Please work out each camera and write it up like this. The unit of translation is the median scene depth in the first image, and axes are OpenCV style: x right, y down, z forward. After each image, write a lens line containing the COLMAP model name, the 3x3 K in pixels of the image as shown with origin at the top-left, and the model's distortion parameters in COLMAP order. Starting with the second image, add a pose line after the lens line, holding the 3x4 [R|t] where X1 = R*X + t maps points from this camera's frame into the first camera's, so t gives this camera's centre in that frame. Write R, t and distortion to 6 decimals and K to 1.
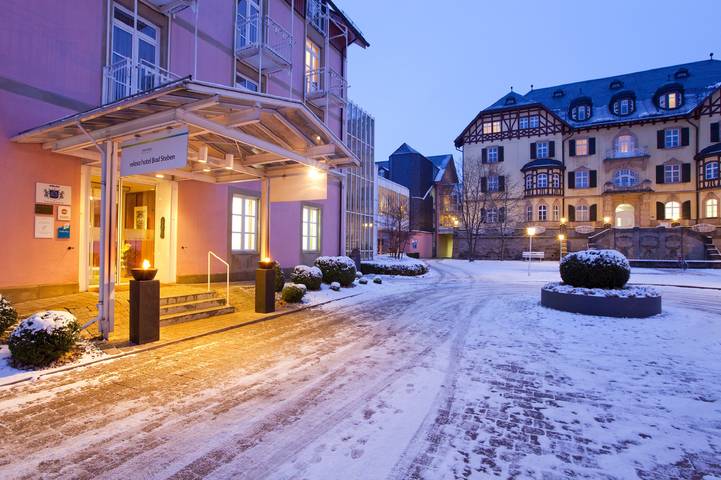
lens RADIAL K [[352.8, 0, 360.6], [0, 352.8, 241.2], [0, 0, 1]] dist [0.003010, 0.000537]
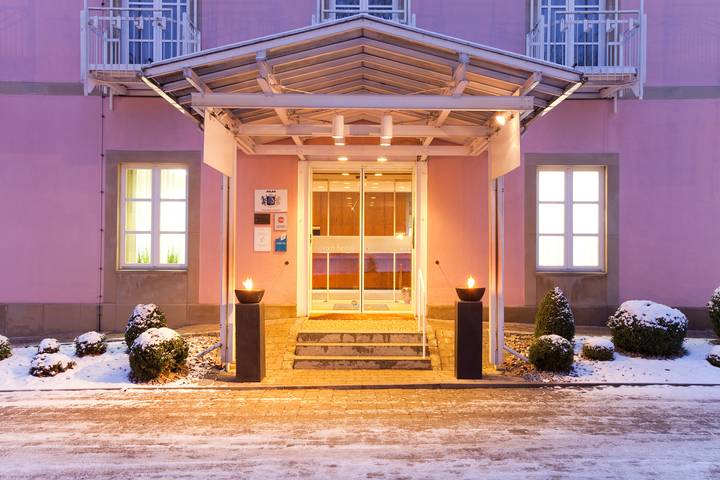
lens RADIAL K [[675.4, 0, 360.0], [0, 675.4, 242.2], [0, 0, 1]] dist [0.011839, 0.000000]
pose [[0.496136, -0.024916, -0.867887, 0.661366], [0.015031, 0.999685, -0.020107, 0.005499], [0.868114, -0.003069, 0.496355, 0.360114]]
